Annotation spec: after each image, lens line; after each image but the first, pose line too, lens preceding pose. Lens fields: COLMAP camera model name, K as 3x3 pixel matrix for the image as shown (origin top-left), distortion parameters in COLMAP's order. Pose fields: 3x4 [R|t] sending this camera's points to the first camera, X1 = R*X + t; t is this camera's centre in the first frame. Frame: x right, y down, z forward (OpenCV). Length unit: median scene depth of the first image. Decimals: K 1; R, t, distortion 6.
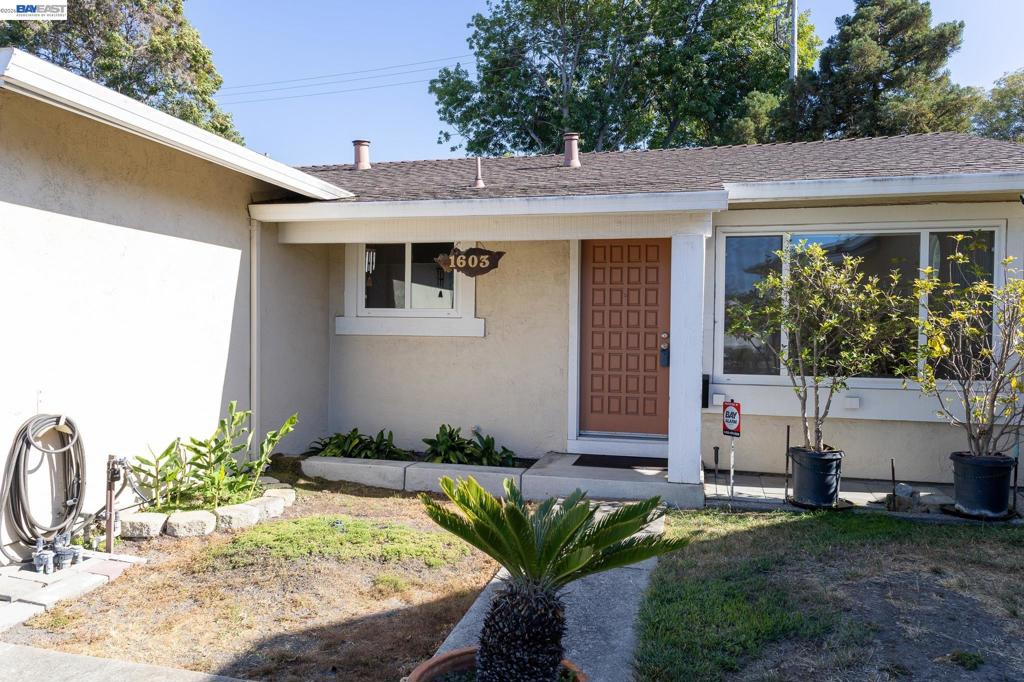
lens RADIAL K [[699.0, 0, 556.3], [0, 699.0, 344.0], [0, 0, 1]] dist [0.001183, -0.000515]
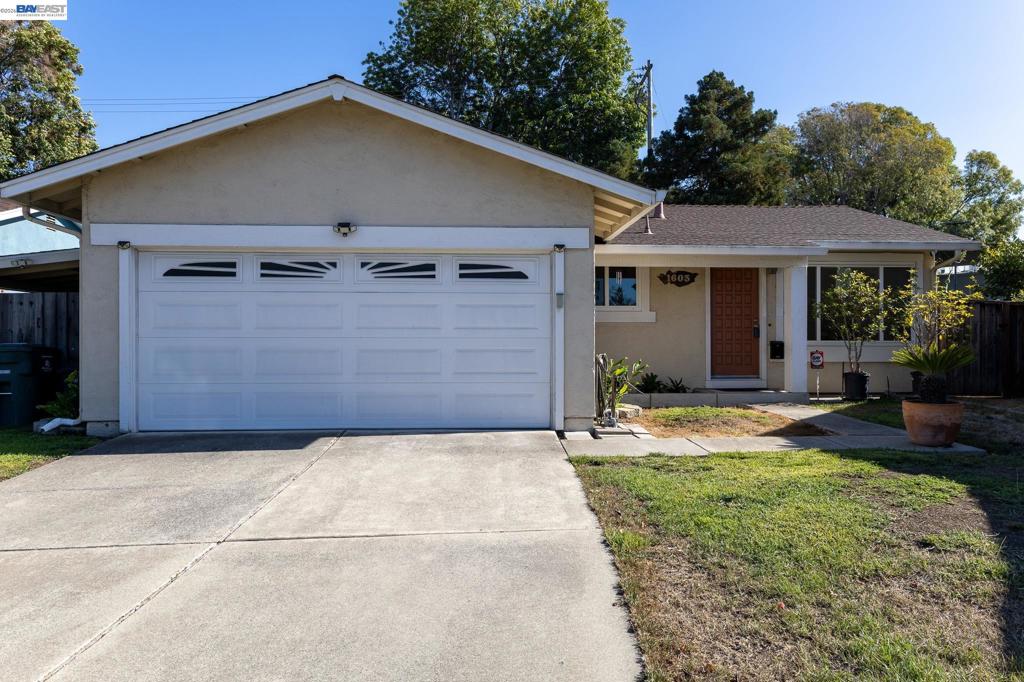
lens RADIAL K [[716.0, 0, 512.0], [0, 716.0, 341.0], [0, 0, 1]] dist [0.005985, 0.004175]
pose [[0.951861, -0.012721, 0.306267, -0.955676], [0.018697, 0.999688, -0.016587, 0.056972], [-0.305961, 0.021515, 0.951801, -0.535523]]
